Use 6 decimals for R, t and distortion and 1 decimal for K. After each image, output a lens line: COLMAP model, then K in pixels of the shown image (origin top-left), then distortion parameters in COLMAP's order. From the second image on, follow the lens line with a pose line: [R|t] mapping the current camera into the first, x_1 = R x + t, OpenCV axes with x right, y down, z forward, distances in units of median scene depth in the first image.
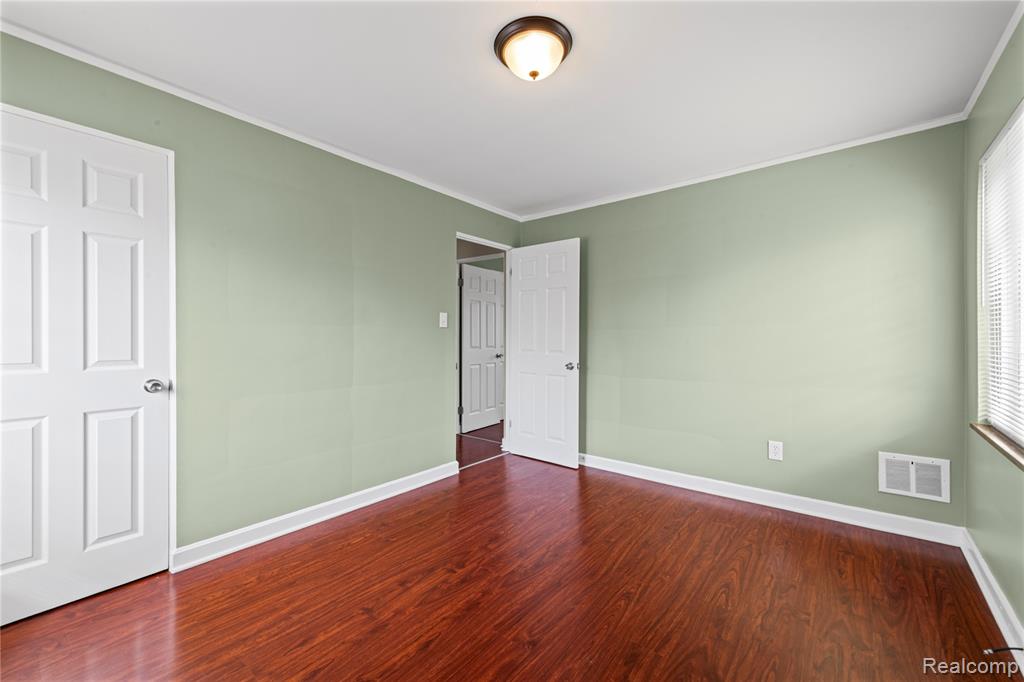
lens RADIAL K [[401.3, 0, 514.1], [0, 401.3, 333.5], [0, 0, 1]] dist [0.001443, -0.000015]
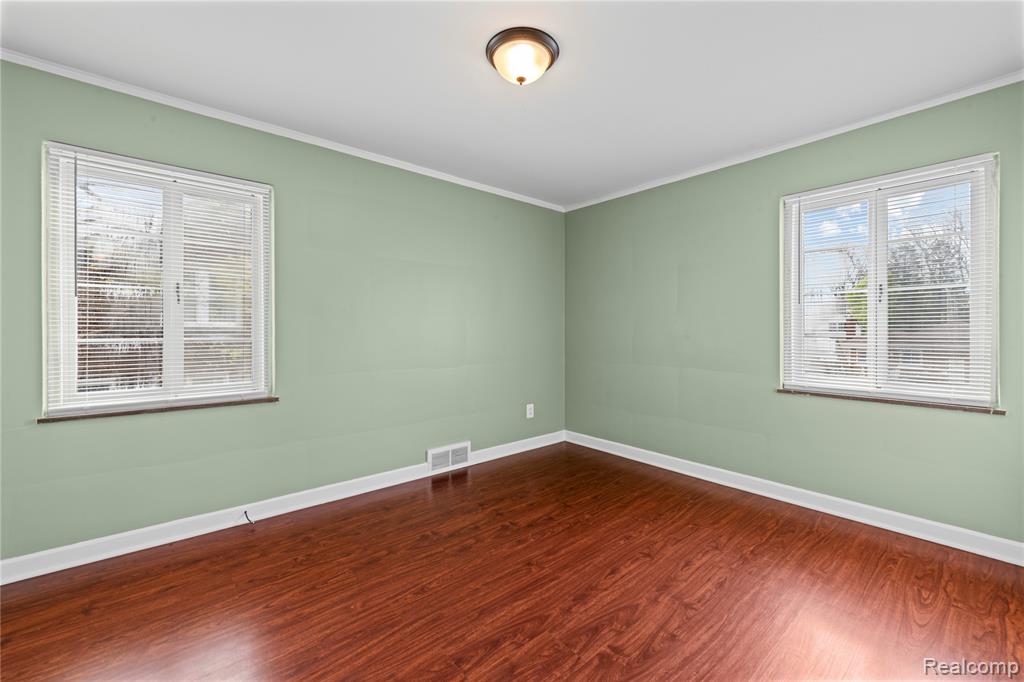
lens RADIAL K [[401.3, 0, 514.1], [0, 401.3, 333.5], [0, 0, 1]] dist [0.001443, -0.000015]
pose [[-0.982588, -0.000432, 0.185798, -0.127308], [-0.000716, 0.999999, -0.001463, 0.028958], [-0.185797, -0.001570, -0.982587, 2.001085]]
